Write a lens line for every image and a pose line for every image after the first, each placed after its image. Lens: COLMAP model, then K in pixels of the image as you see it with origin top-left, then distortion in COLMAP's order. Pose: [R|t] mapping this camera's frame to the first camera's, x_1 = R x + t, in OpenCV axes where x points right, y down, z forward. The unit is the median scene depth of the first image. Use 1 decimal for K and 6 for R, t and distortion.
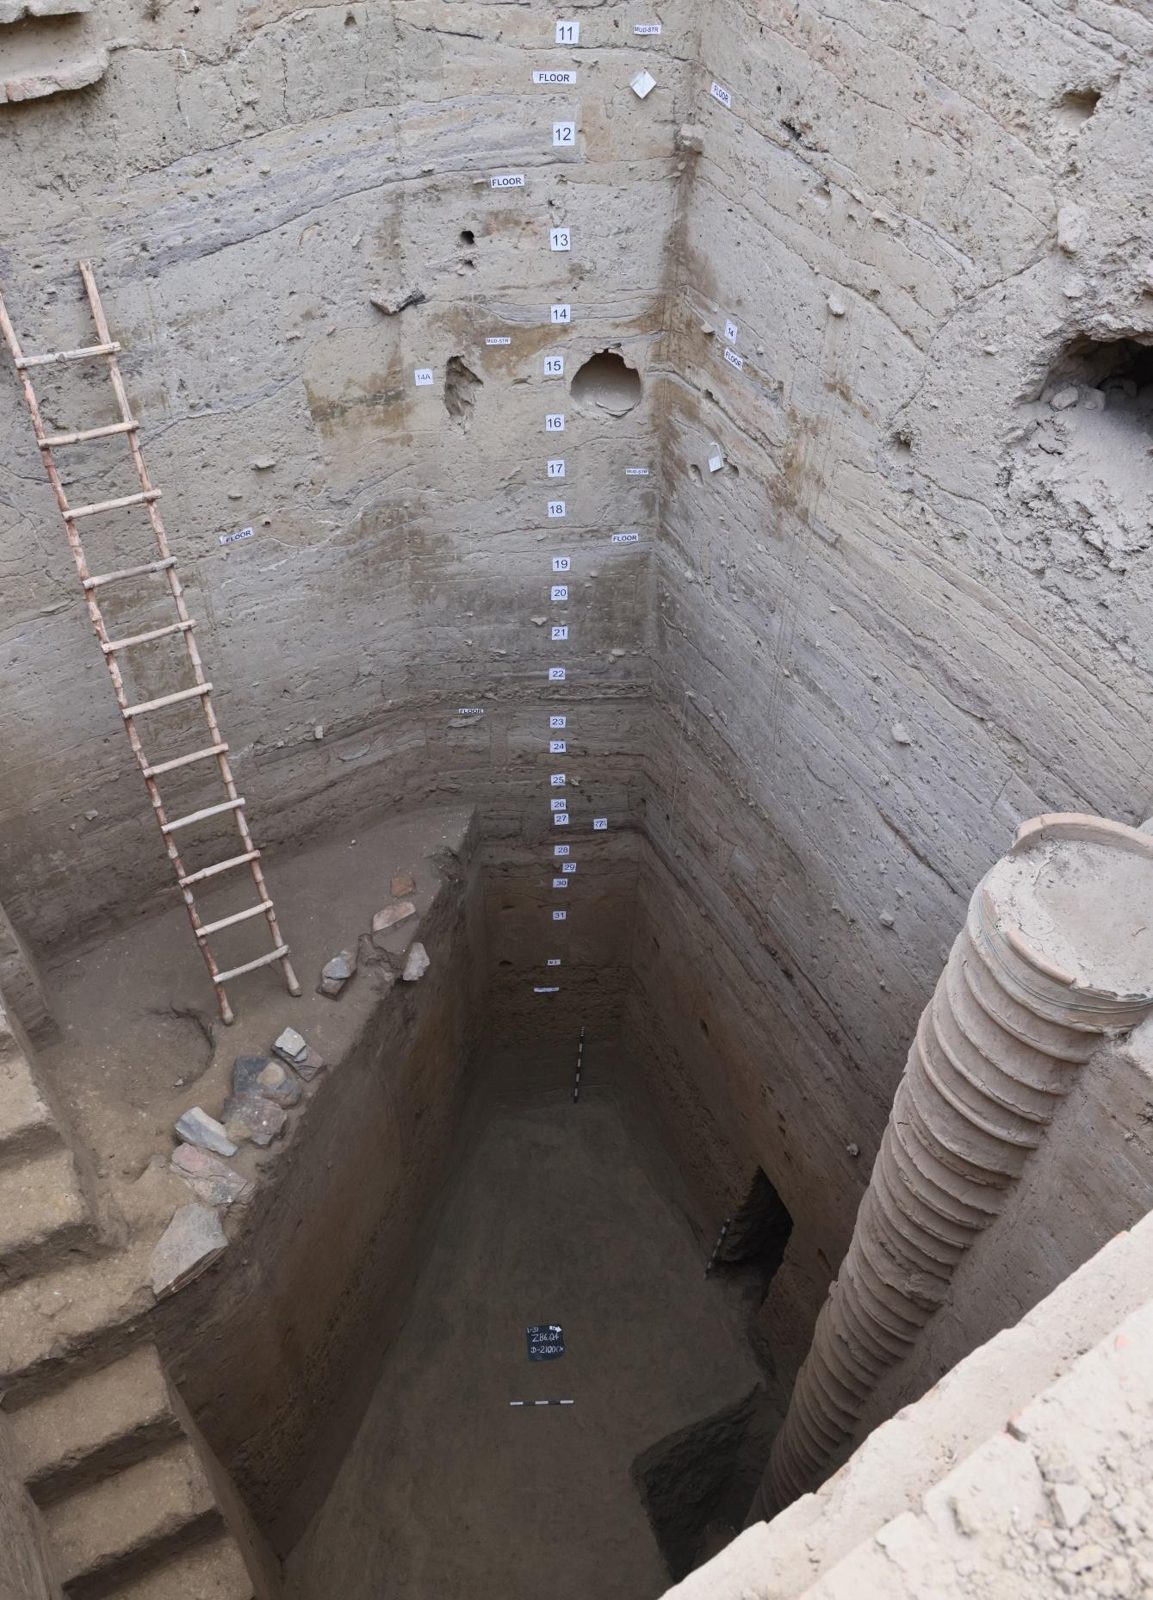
lens RADIAL K [[1037.3, 0, 576.5], [0, 1037.3, 800.0], [0, 0, 1]] dist [-0.034733, 0.045423]
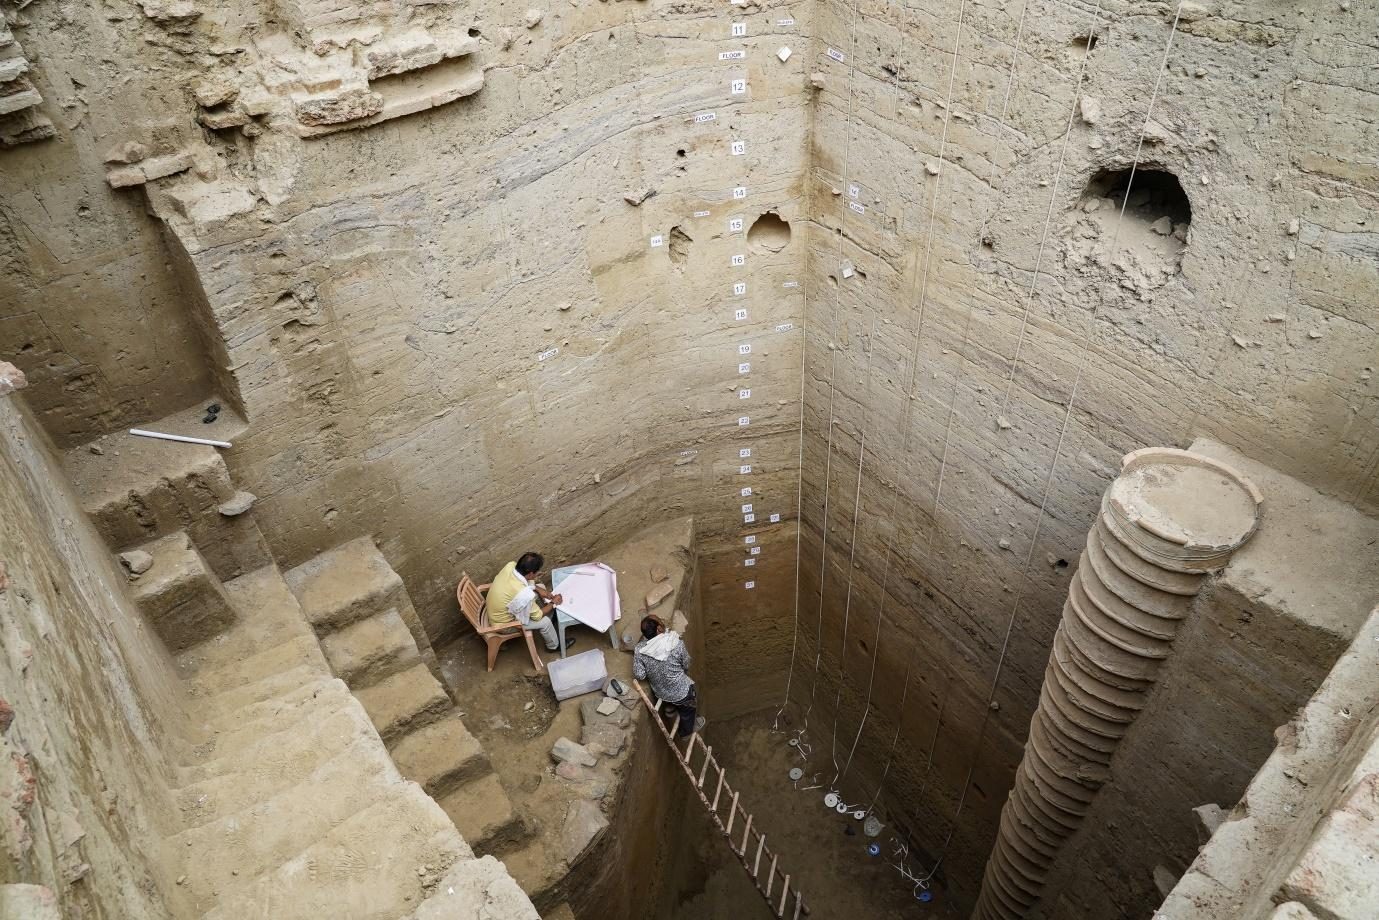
lens RADIAL K [[736.6, 0, 689.5], [0, 736.6, 460.0], [0, 0, 1]] dist [-0.000540, 0.002461]
pose [[0.990812, -0.127364, 0.045495, -0.219110], [0.130996, 0.987413, -0.088631, 0.029562], [-0.033634, 0.093776, 0.995025, -0.101432]]
